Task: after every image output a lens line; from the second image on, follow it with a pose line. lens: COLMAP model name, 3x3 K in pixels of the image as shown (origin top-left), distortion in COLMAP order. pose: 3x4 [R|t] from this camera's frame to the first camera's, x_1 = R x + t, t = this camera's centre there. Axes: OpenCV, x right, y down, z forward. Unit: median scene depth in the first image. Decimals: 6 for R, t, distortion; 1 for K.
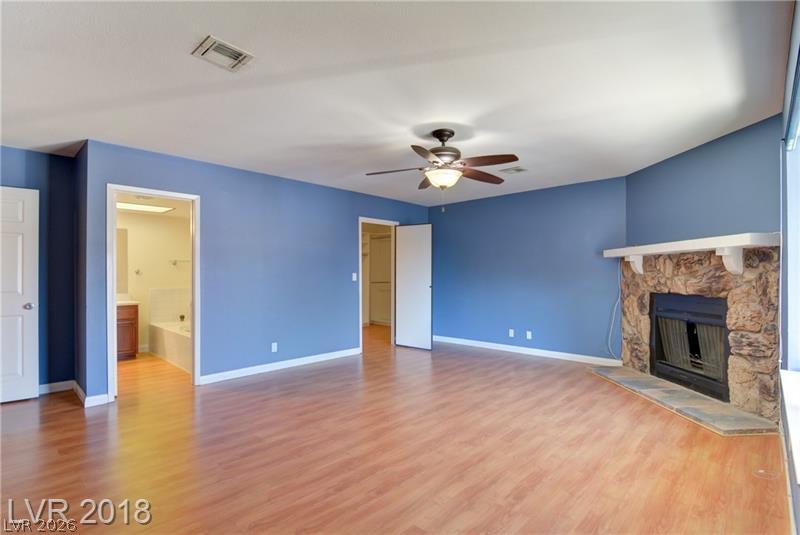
lens RADIAL K [[386.3, 0, 402.8], [0, 386.3, 278.8], [0, 0, 1]] dist [-0.001548, -0.002118]
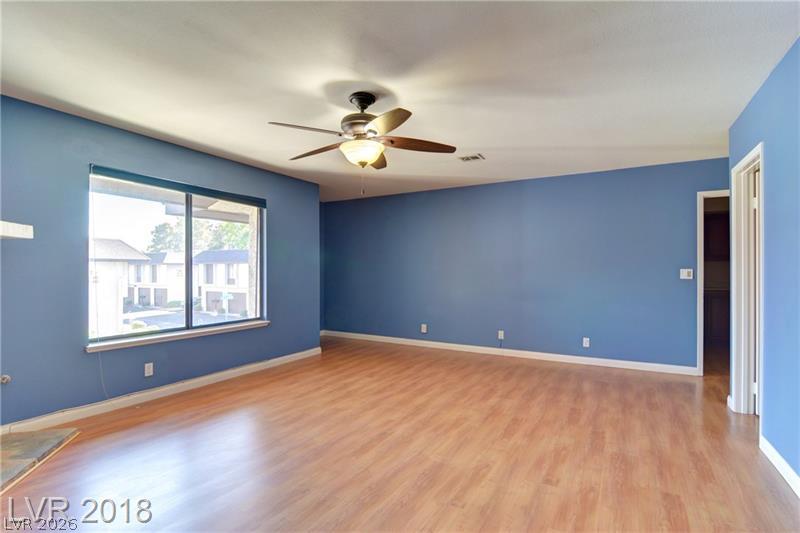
lens RADIAL K [[386.3, 0, 402.7], [0, 386.3, 267.0], [0, 0, 1]] dist [-0.001548, -0.002118]
pose [[-0.972392, -0.000896, -0.233350, 0.193056], [-0.001555, 0.999995, 0.002640, -0.016512], [0.233347, 0.002930, -0.972389, 1.633661]]
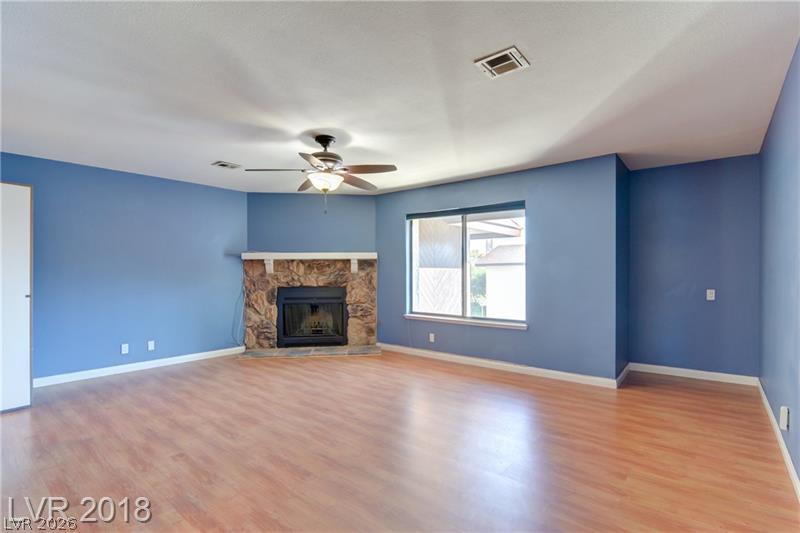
lens RADIAL K [[386.3, 0, 405.5], [0, 386.3, 271.5], [0, 0, 1]] dist [-0.001548, -0.002118]
pose [[-0.071019, 0.004582, 0.997464, -0.865901], [0.016137, 0.999864, -0.003444, -0.008084], [-0.997344, 0.015851, -0.071083, 0.767399]]
